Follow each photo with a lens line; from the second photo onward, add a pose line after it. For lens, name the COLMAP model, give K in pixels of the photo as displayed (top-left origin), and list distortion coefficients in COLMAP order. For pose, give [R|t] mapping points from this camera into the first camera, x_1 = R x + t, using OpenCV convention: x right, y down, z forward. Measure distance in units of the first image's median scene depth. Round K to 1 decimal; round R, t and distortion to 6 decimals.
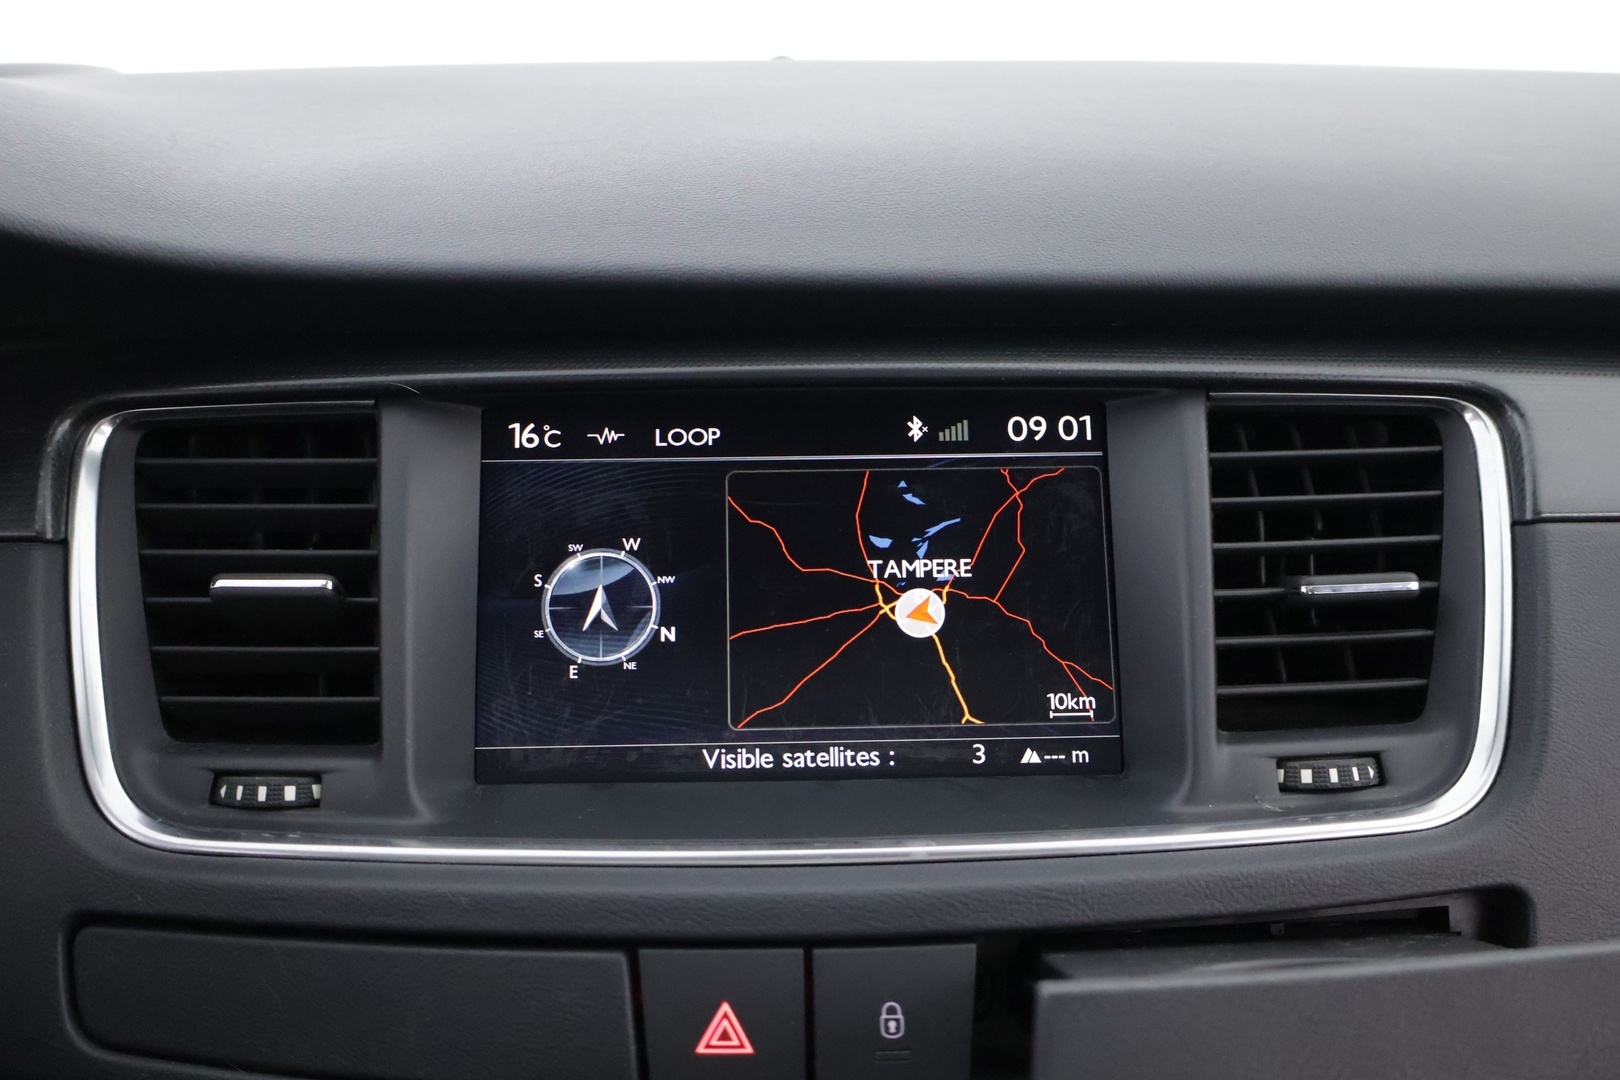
lens RADIAL K [[1664.9, 0, 810.0], [0, 1664.9, 540.0], [0, 0, 1]] dist [0.002694, -0.006694]
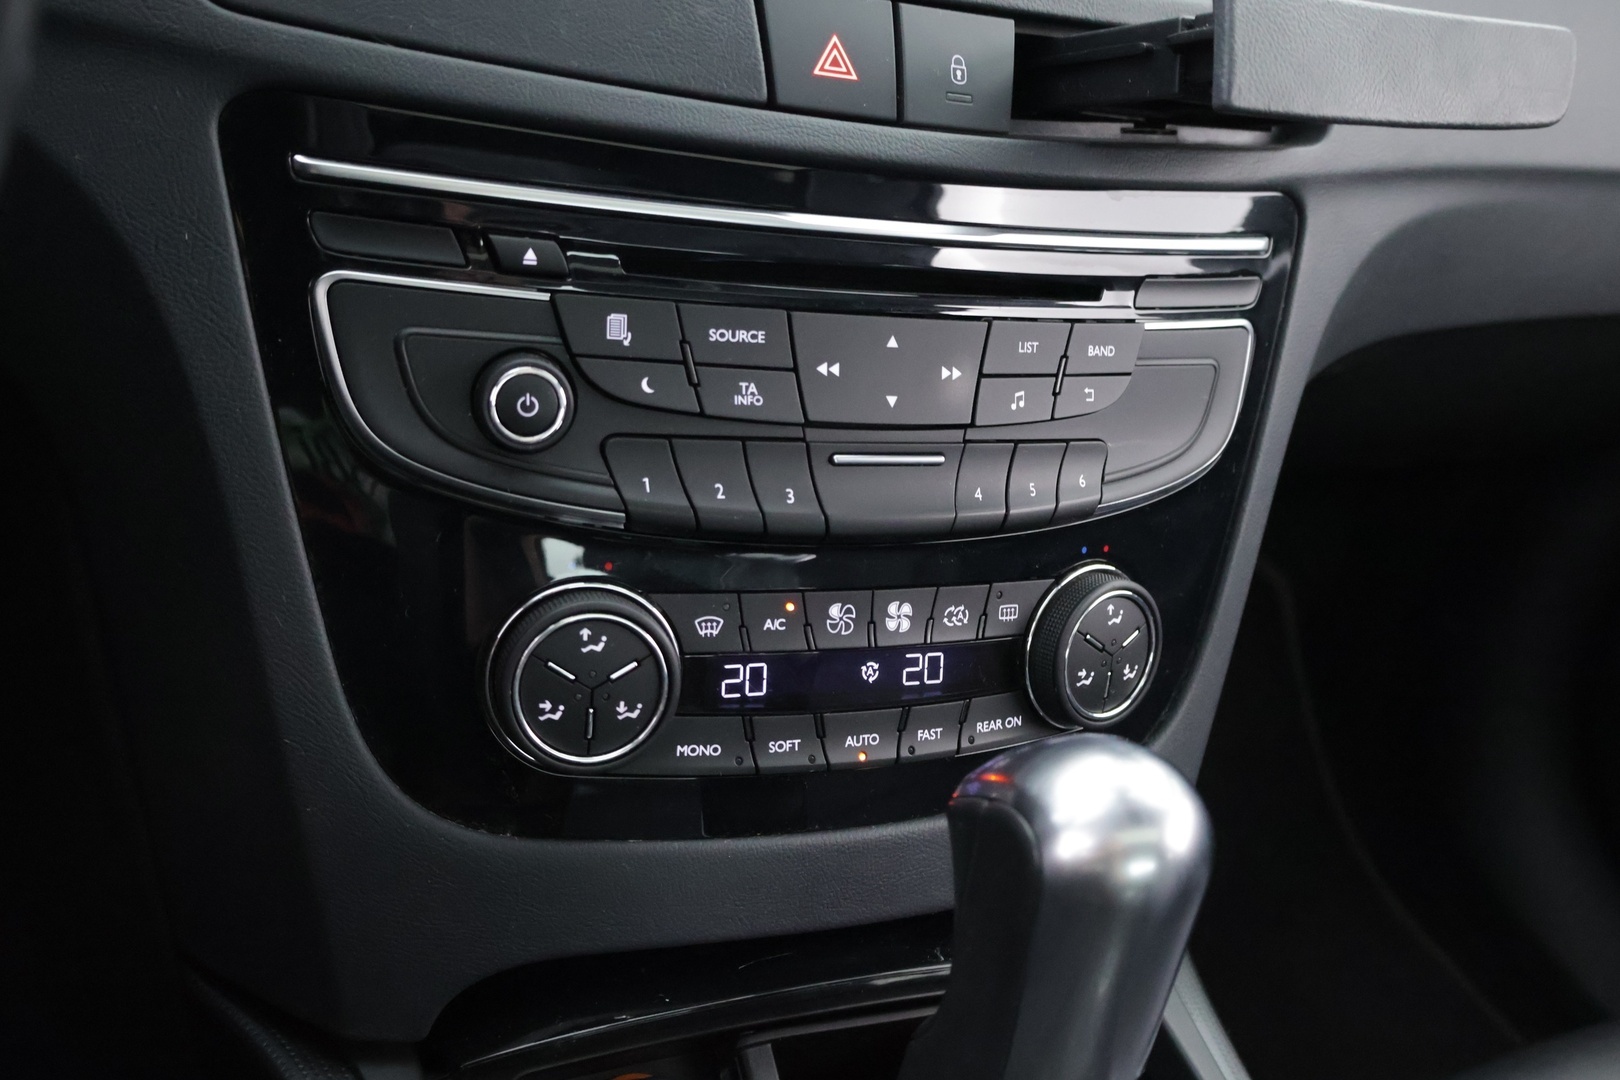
lens RADIAL K [[1664.9, 0, 810.0], [0, 1664.9, 540.0], [0, 0, 1]] dist [0.002694, -0.006694]
pose [[0.896519, 0.004394, 0.442983, -0.482844], [-0.133579, 0.956091, 0.260857, 0.265826], [-0.422386, -0.293036, 0.857741, -0.059758]]
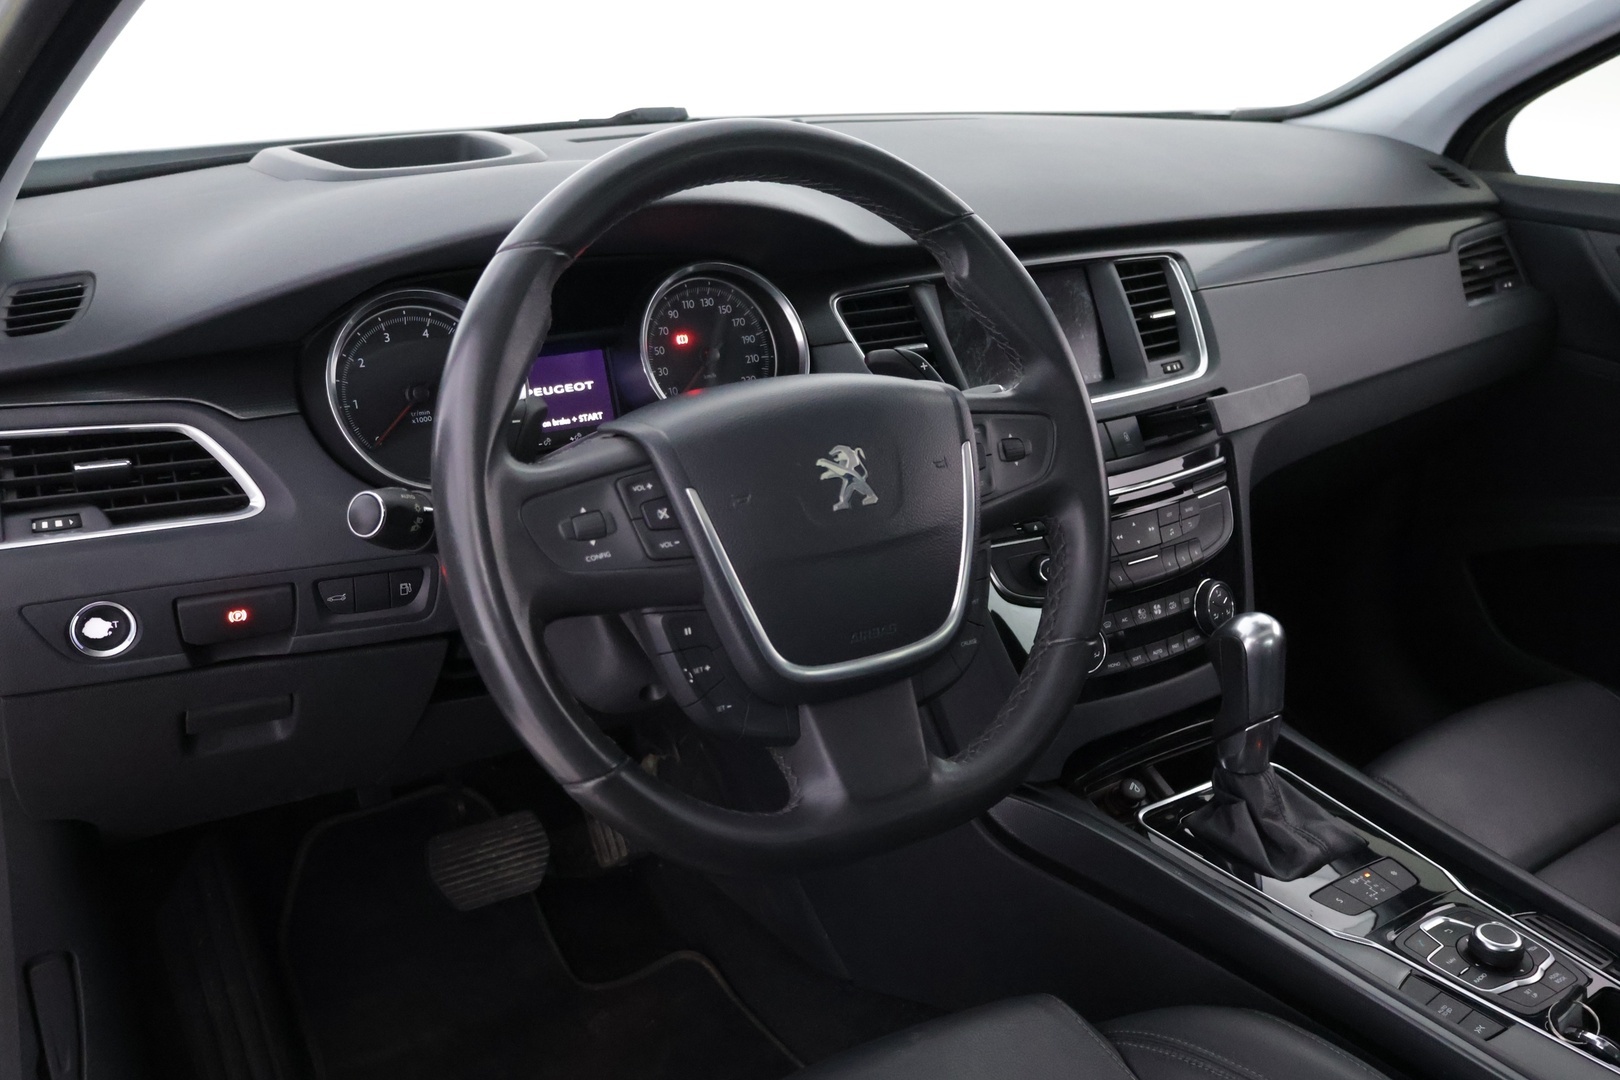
lens RADIAL K [[1515.3, 0, 813.4], [0, 1515.3, 548.0], [0, 0, 1]] dist [0.002518, 0.022788]
pose [[0.837904, -0.177553, 0.516131, -1.995550], [0.119471, 0.982342, 0.143981, -0.035375], [-0.532581, -0.058980, 0.844321, -1.293506]]
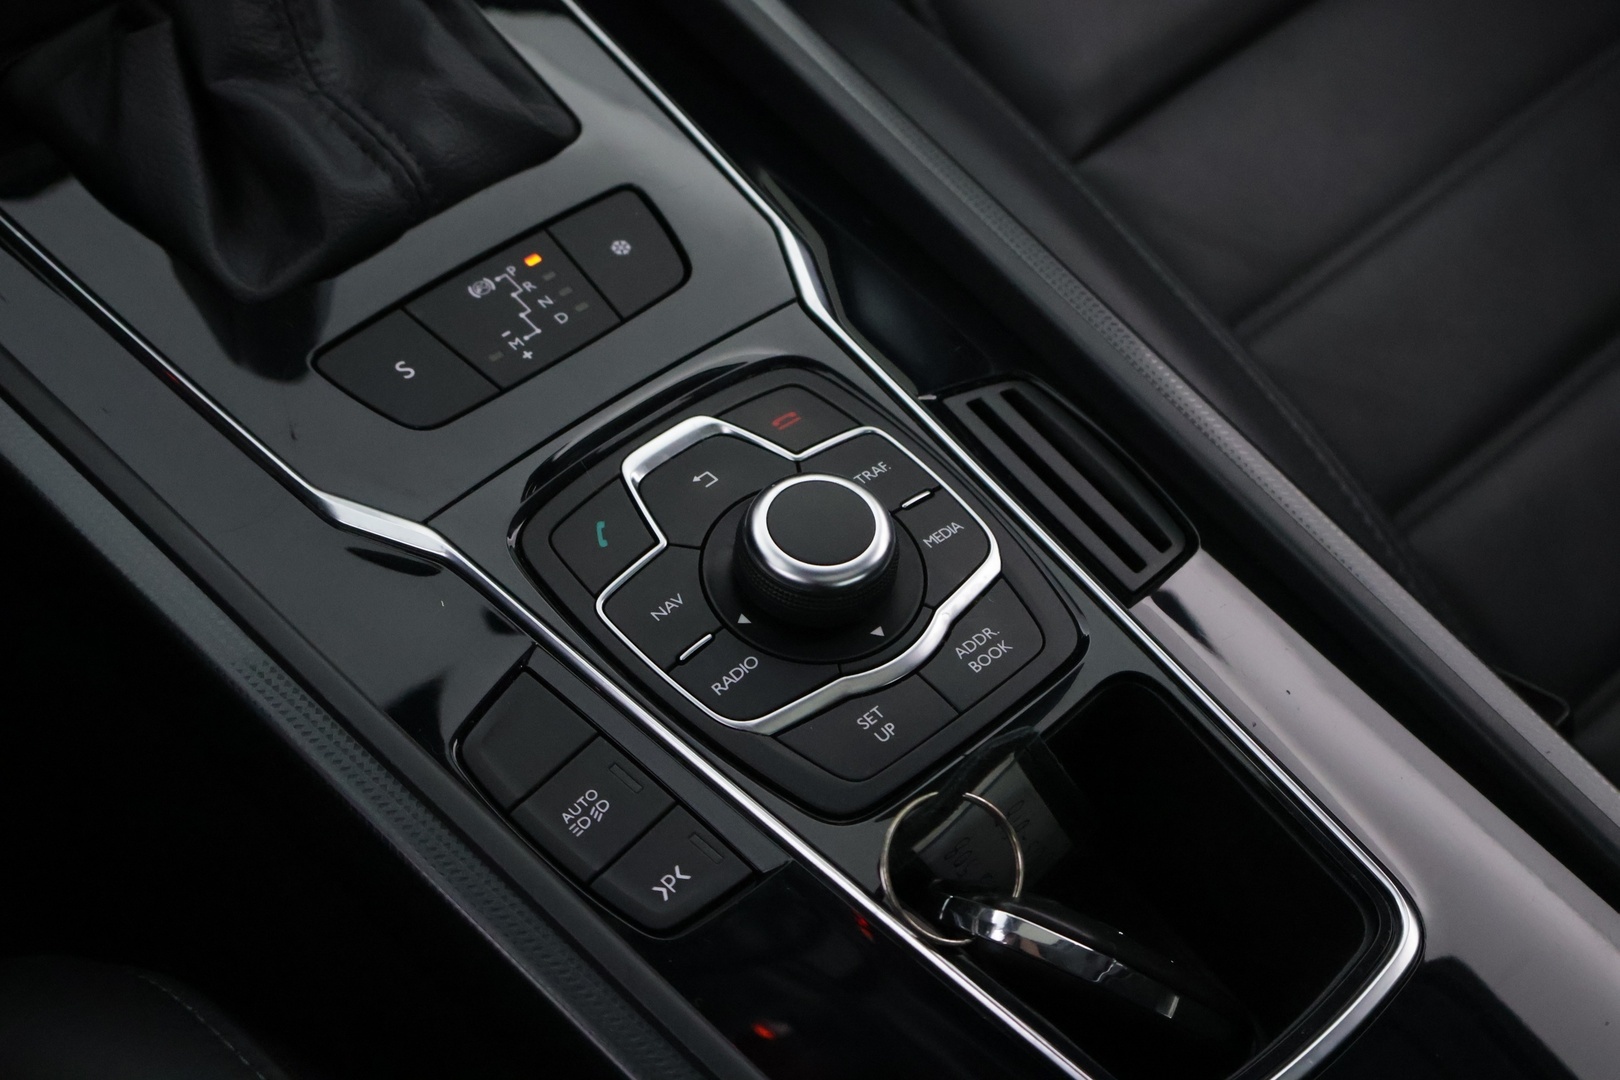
lens RADIAL K [[2371.3, 0, 810.0], [0, 2371.3, 540.0], [0, 0, 1]] dist [-0.000351, -0.018849]
pose [[0.750471, -0.464848, 0.469798, -0.516205], [0.071374, 0.763689, 0.641627, 0.303794], [-0.657039, -0.447991, 0.606304, -0.582849]]
